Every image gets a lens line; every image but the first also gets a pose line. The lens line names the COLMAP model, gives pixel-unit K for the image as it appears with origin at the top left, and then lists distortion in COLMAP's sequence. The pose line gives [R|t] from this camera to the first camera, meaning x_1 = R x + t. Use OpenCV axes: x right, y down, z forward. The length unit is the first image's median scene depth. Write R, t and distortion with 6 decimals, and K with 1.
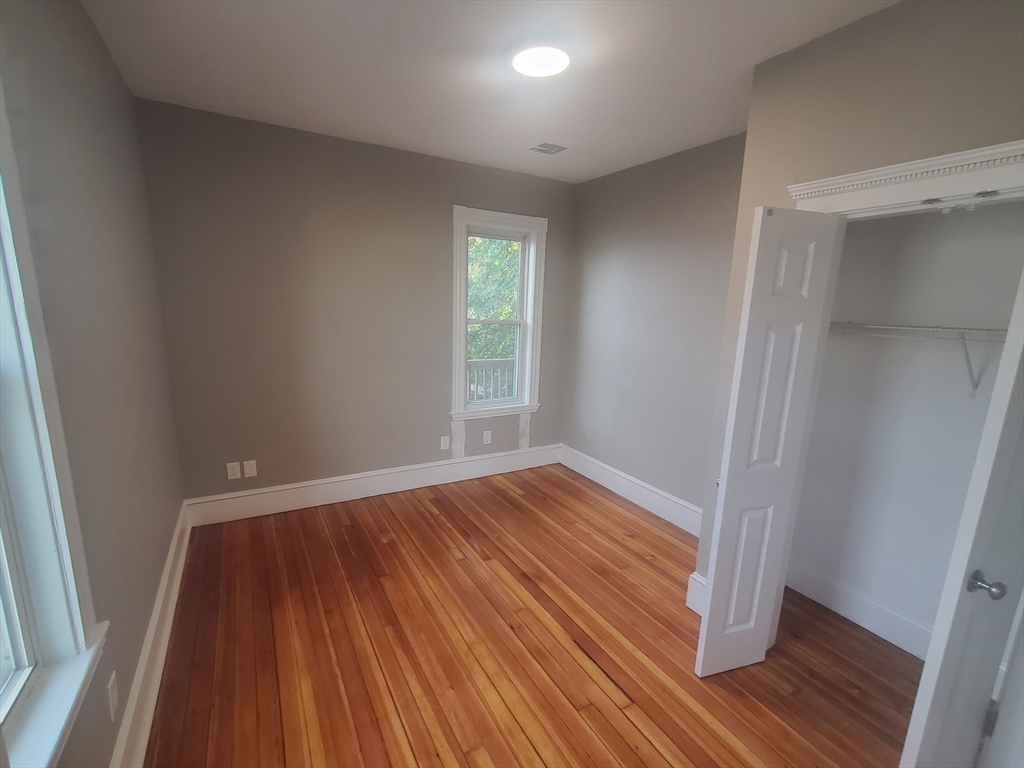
lens RADIAL K [[458.5, 0, 512.3], [0, 458.5, 396.6], [0, 0, 1]] dist [-0.000197, -0.000045]
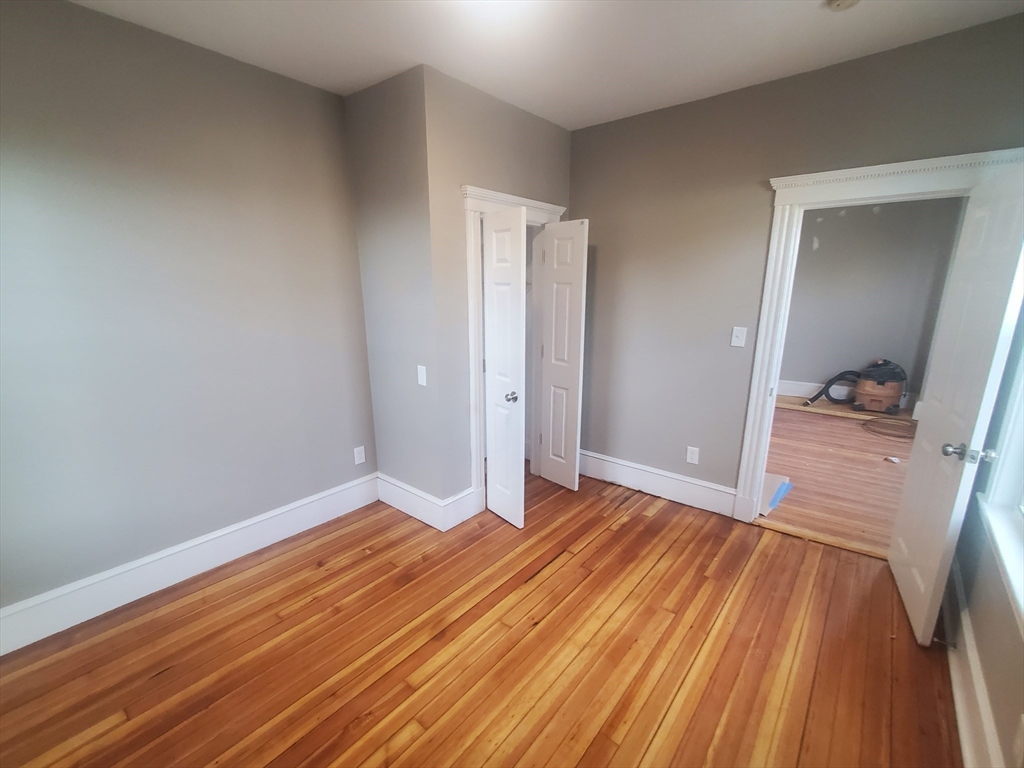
lens RADIAL K [[412.1, 0, 510.4], [0, 412.1, 378.6], [0, 0, 1]] dist [0.000199, 0.000049]
pose [[-0.302745, -0.241634, 0.921932, -0.665914], [0.186521, 0.933600, 0.305942, -0.256540], [-0.934642, 0.264582, -0.237573, 1.128294]]
